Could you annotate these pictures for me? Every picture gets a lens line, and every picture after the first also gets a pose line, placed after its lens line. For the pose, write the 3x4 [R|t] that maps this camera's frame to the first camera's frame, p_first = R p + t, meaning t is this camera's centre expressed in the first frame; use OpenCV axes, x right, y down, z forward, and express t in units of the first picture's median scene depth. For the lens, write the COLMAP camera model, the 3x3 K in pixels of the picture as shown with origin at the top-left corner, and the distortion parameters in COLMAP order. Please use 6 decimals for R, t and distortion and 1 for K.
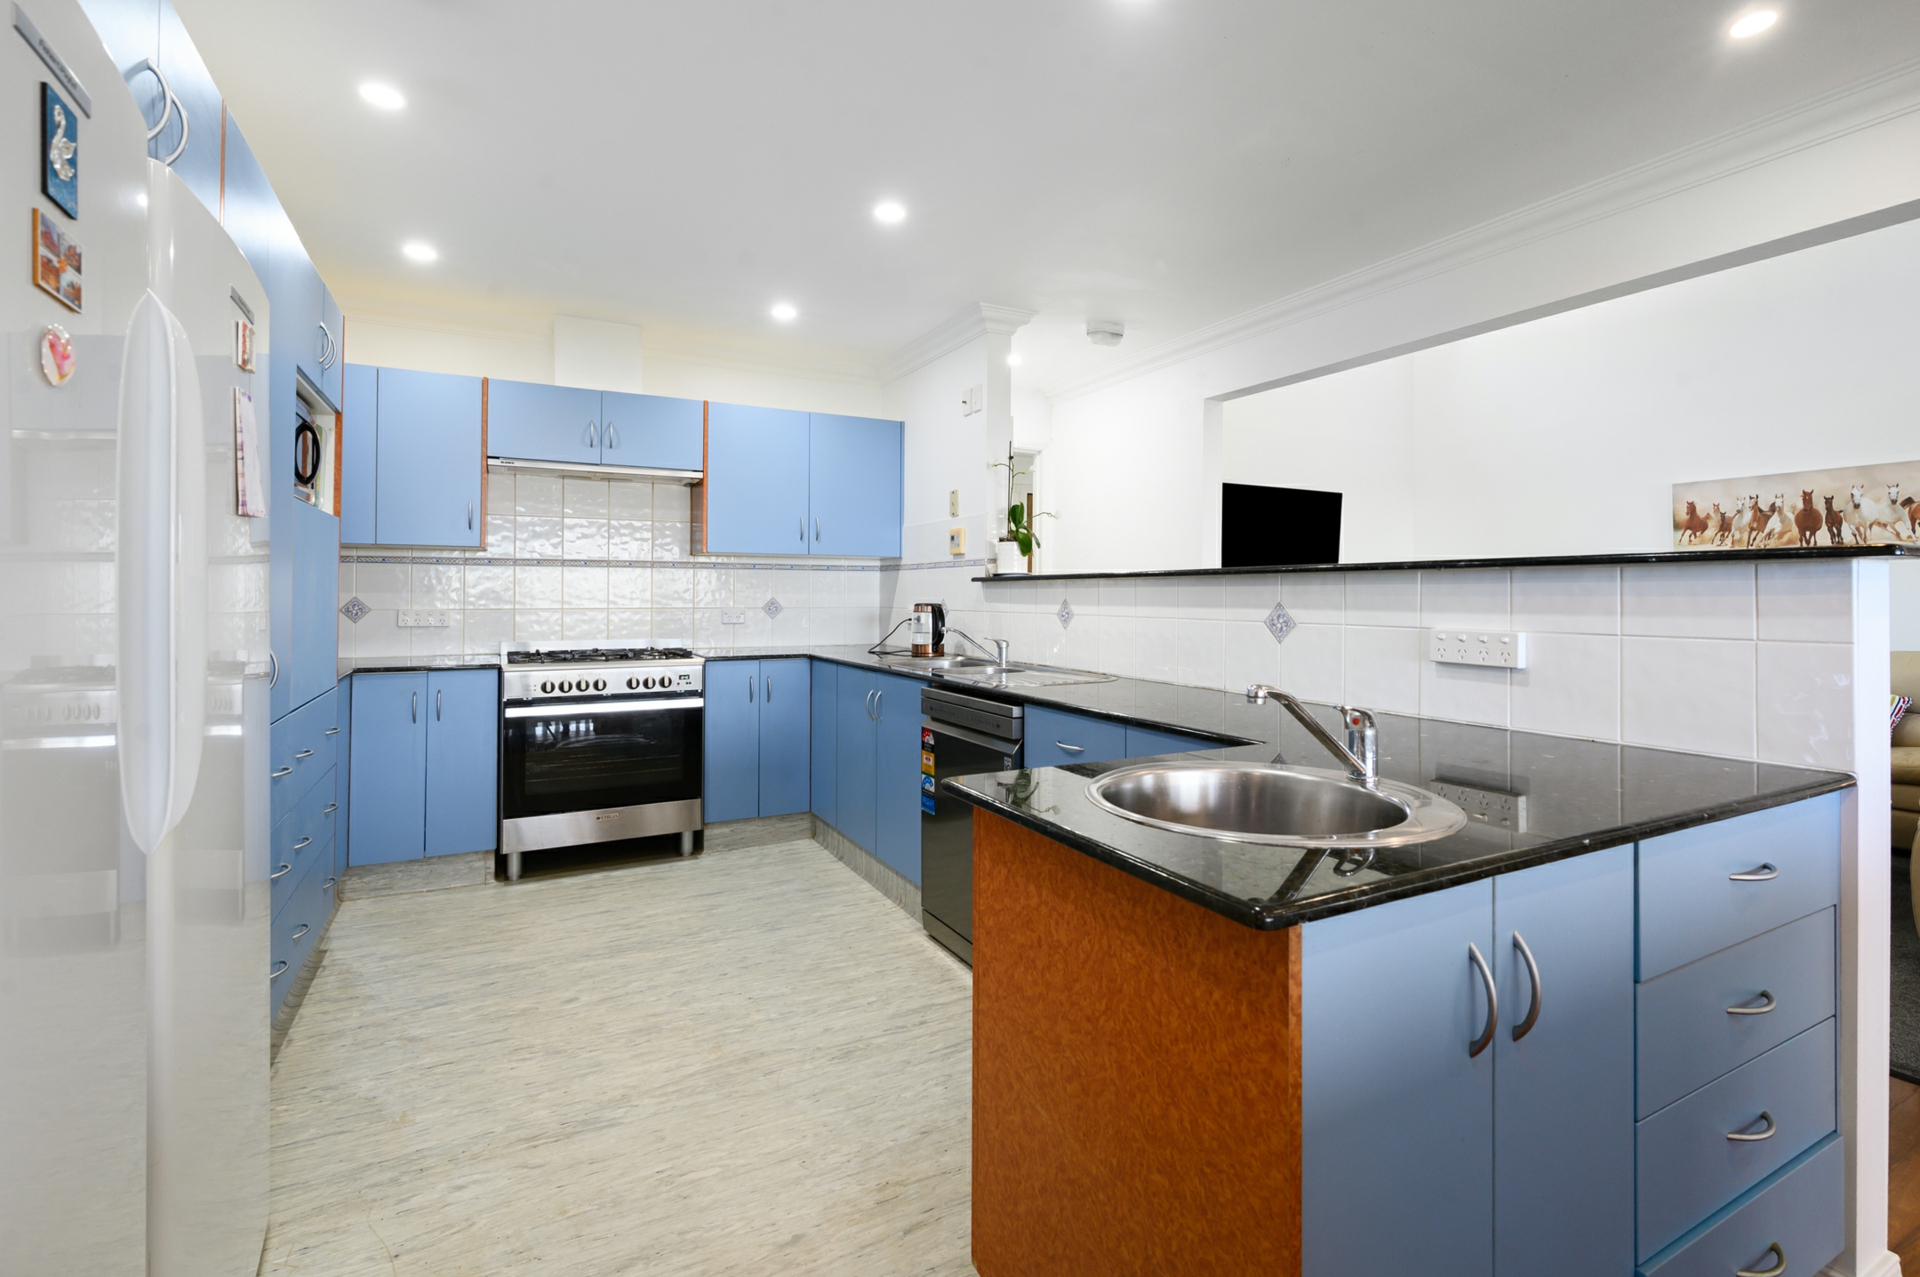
lens RADIAL K [[866.4, 0, 960.3], [0, 866.4, 581.5], [0, 0, 1]] dist [0.001485, -0.000235]
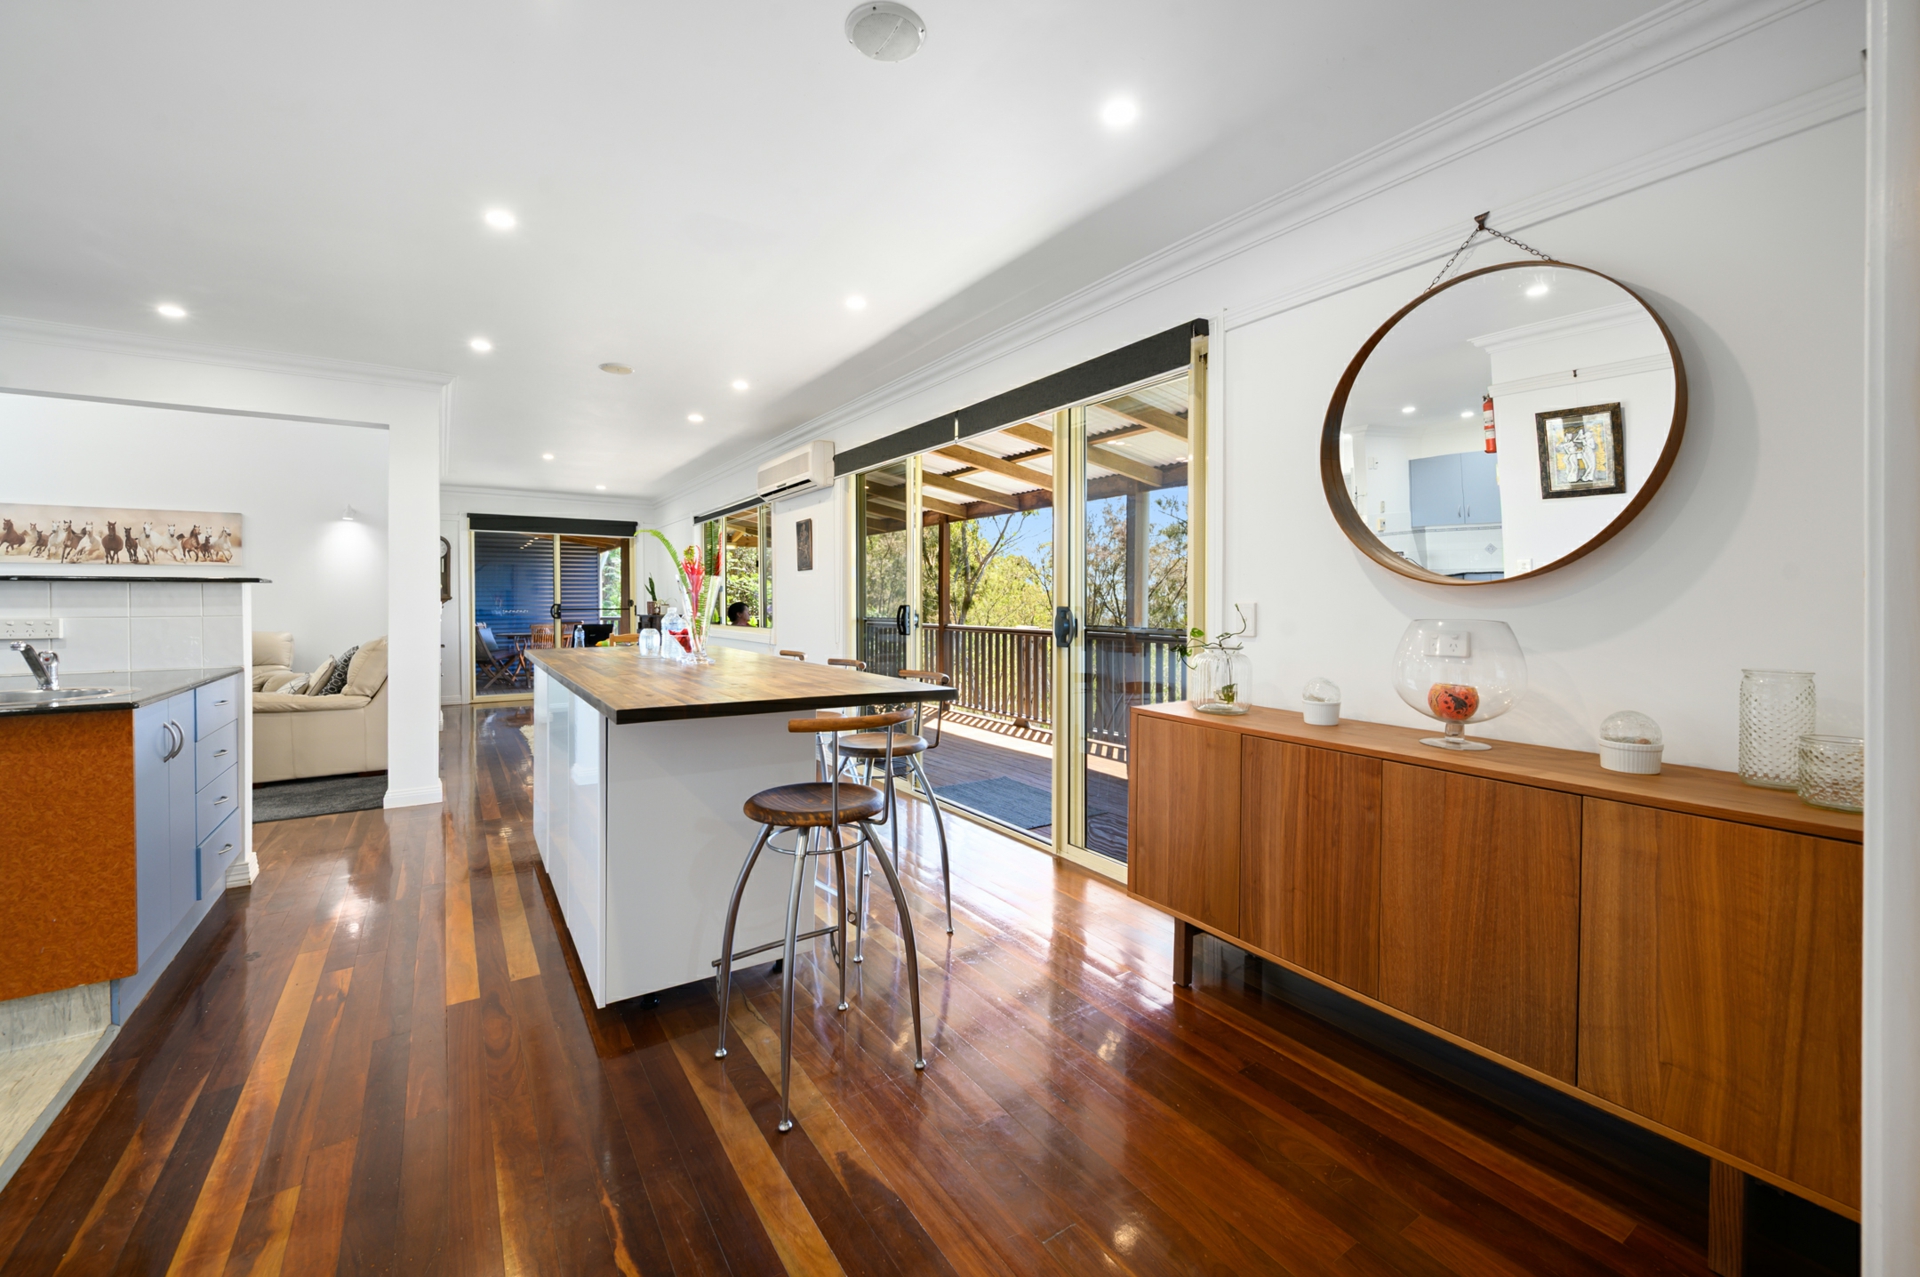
lens RADIAL K [[761.8, 0, 964.3], [0, 761.8, 624.8], [0, 0, 1]] dist [-0.002847, -0.000350]
pose [[-0.104908, -0.036114, 0.993826, -0.394738], [-0.017043, 0.999259, 0.034512, -0.004378], [-0.994336, -0.013318, -0.105446, -0.244017]]
